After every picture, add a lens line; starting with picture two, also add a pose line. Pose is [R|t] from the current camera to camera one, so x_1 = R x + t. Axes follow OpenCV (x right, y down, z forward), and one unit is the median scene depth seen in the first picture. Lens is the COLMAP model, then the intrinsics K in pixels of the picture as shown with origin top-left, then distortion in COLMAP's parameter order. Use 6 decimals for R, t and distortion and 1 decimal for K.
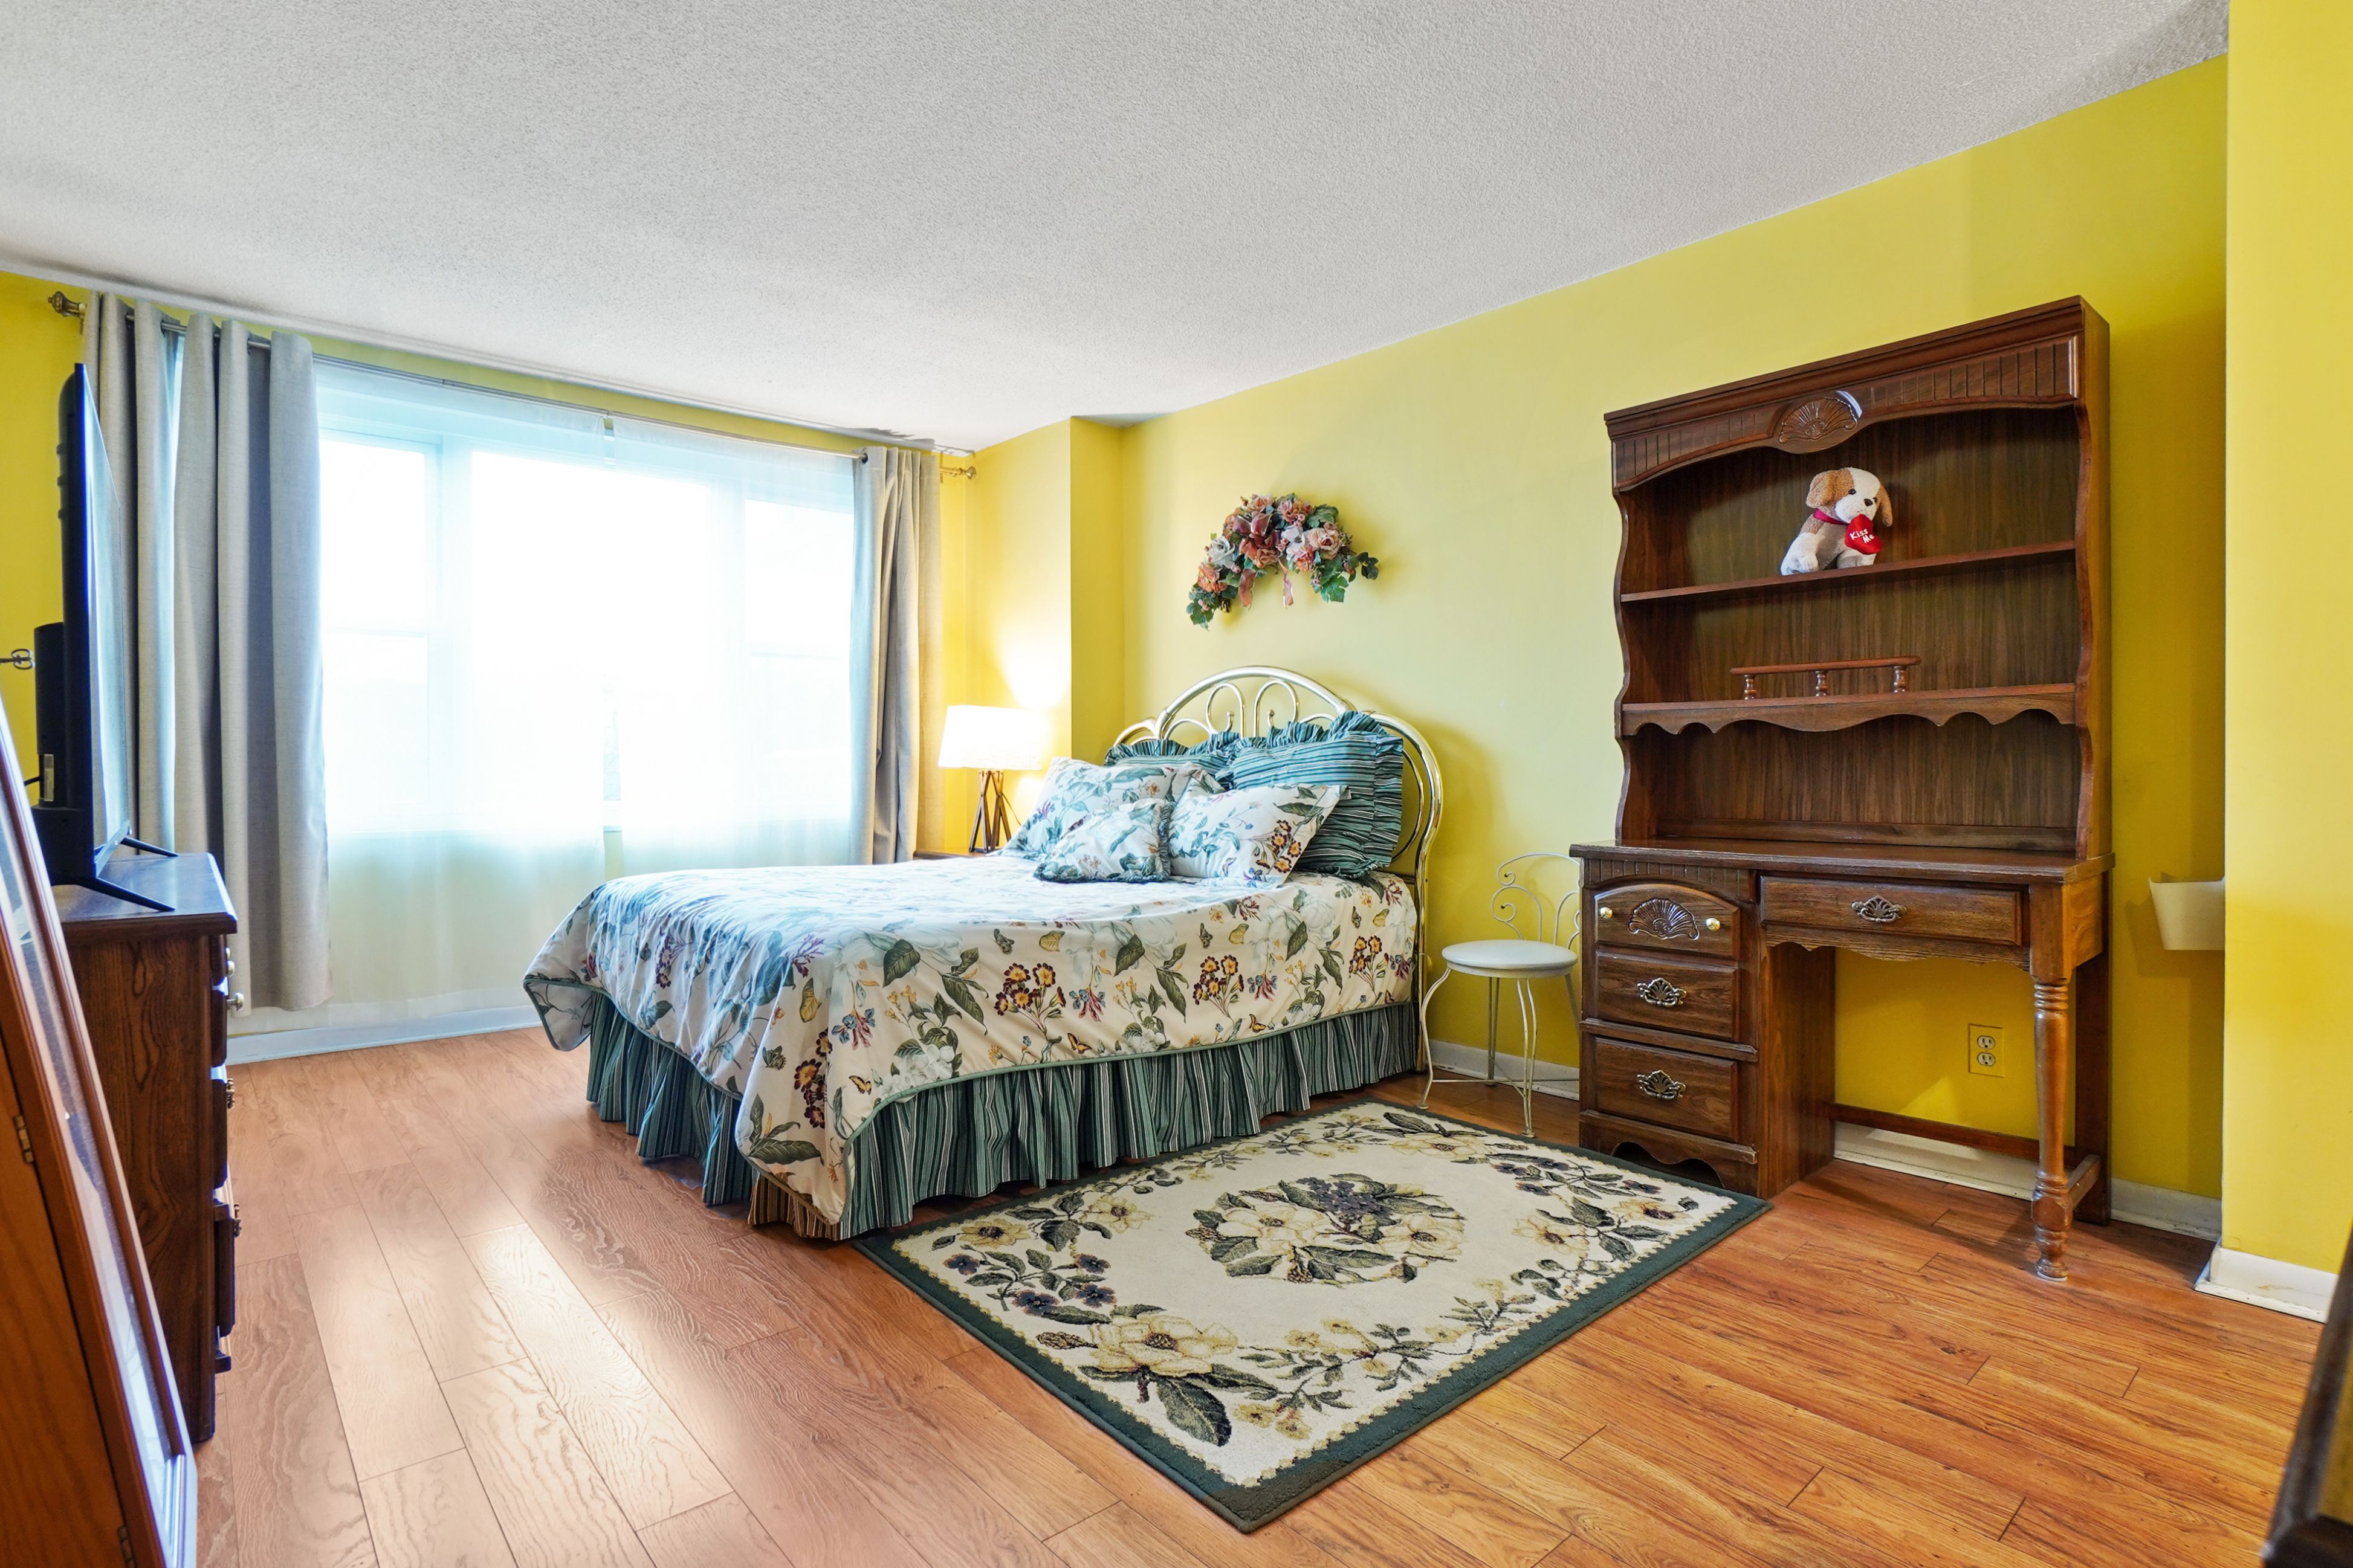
lens RADIAL K [[1179.5, 0, 1179.0], [0, 1179.5, 776.5], [0, 0, 1]] dist [0.002523, -0.003579]
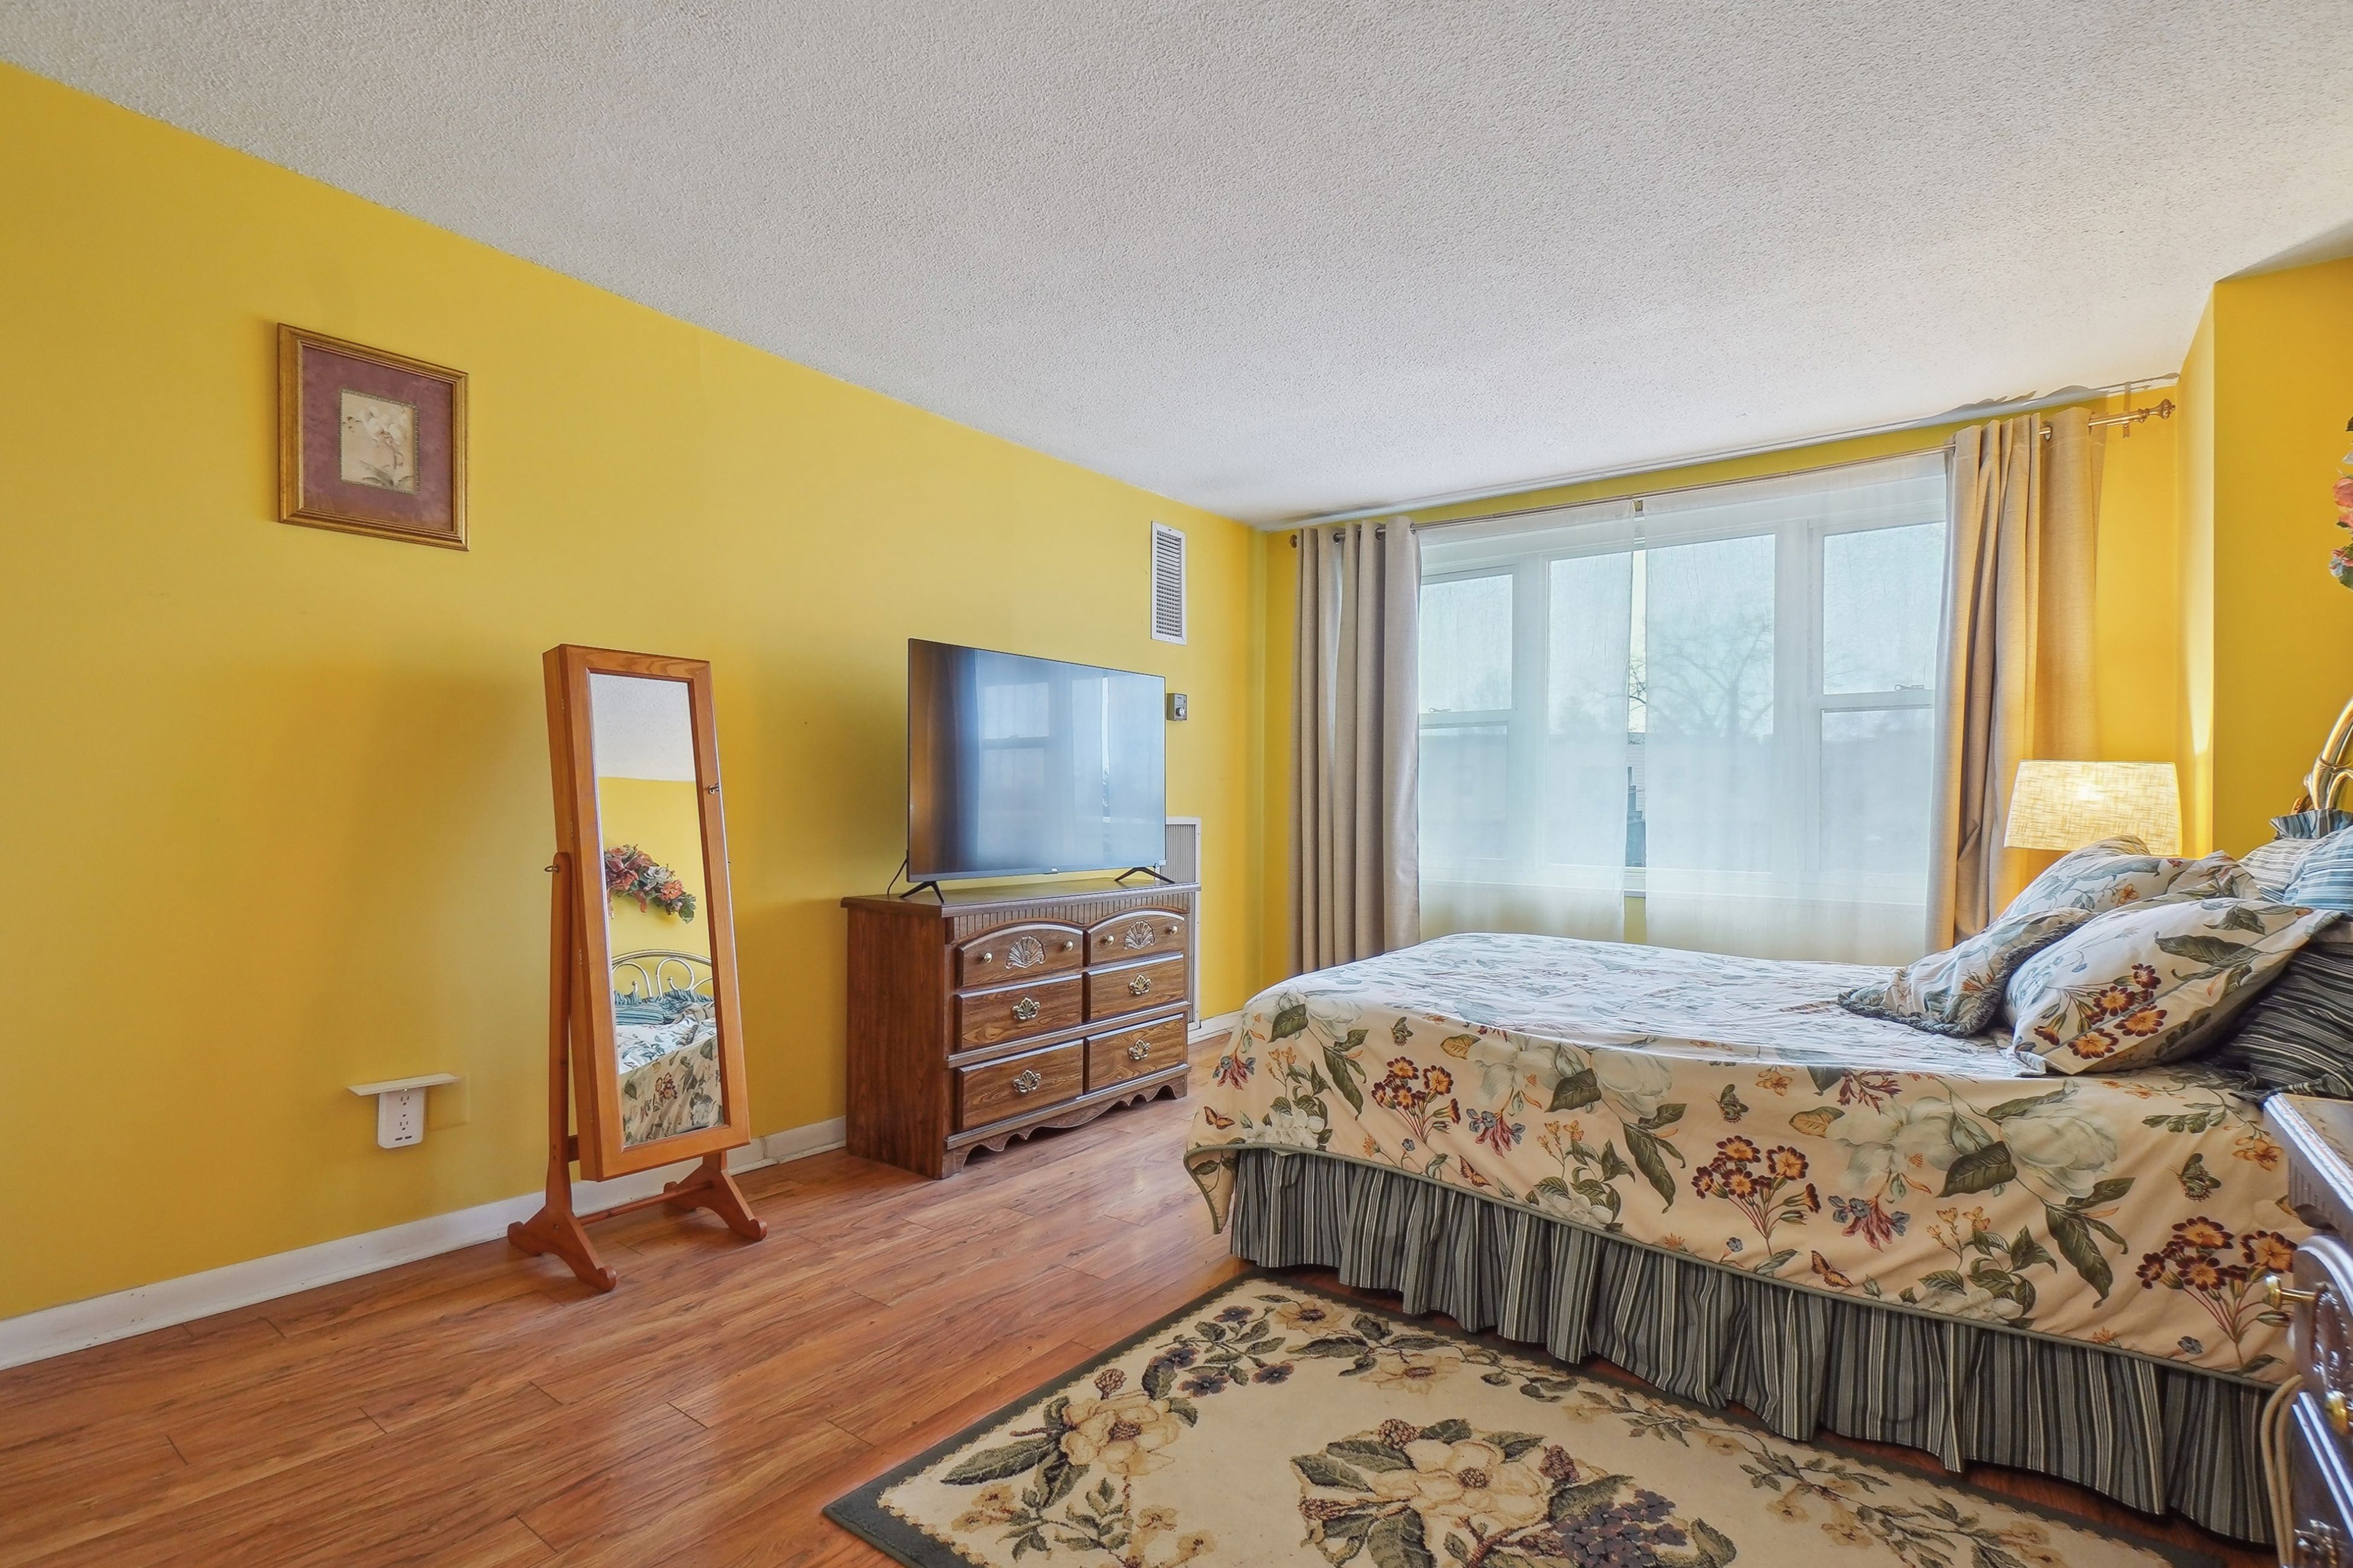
lens RADIAL K [[1179.5, 0, 1178.4], [0, 1179.5, 788.8], [0, 0, 1]] dist [0.002523, -0.003579]
pose [[0.189910, -0.010655, -0.981744, 0.736680], [-0.023305, 0.999610, -0.015357, -0.033940], [0.981525, 0.025796, 0.189588, 0.641620]]
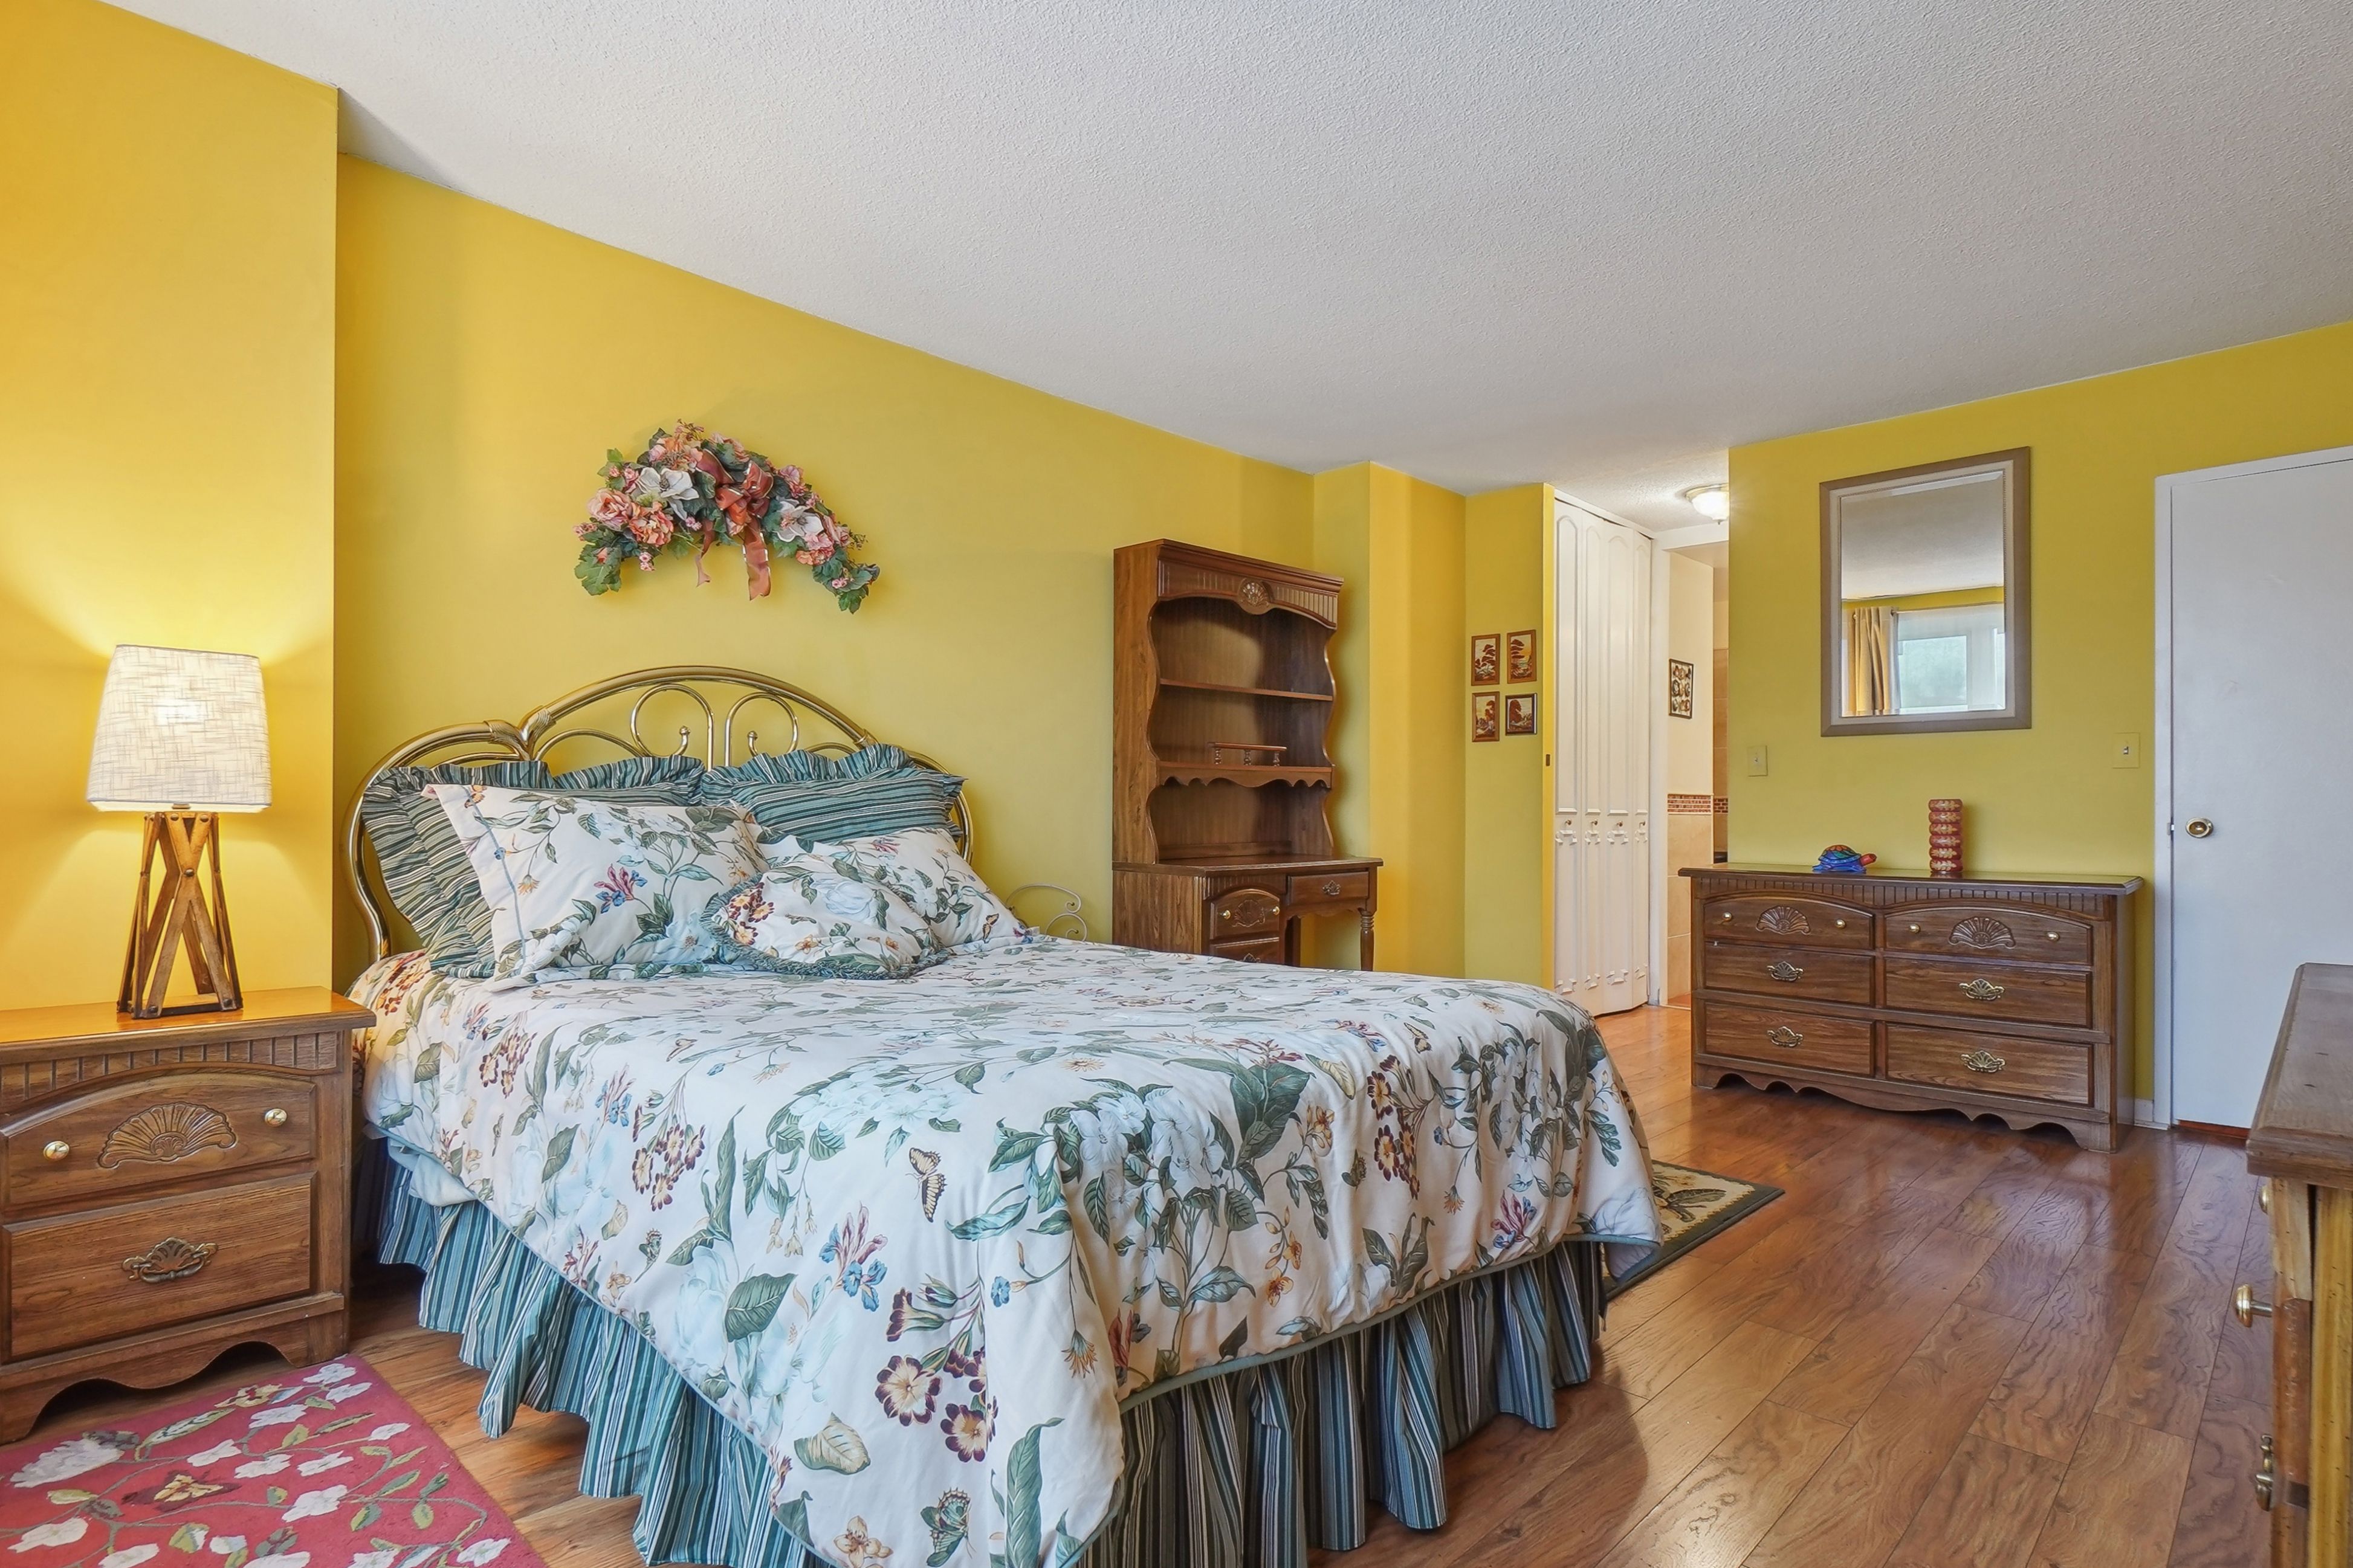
lens RADIAL K [[1179.5, 0, 1171.1], [0, 1179.5, 793.8], [0, 0, 1]] dist [0.002523, -0.003579]
pose [[-0.064321, 0.017799, 0.997770, -1.084035], [0.010725, 0.999796, -0.017143, -0.002176], [-0.997872, 0.009599, -0.064499, 1.248699]]
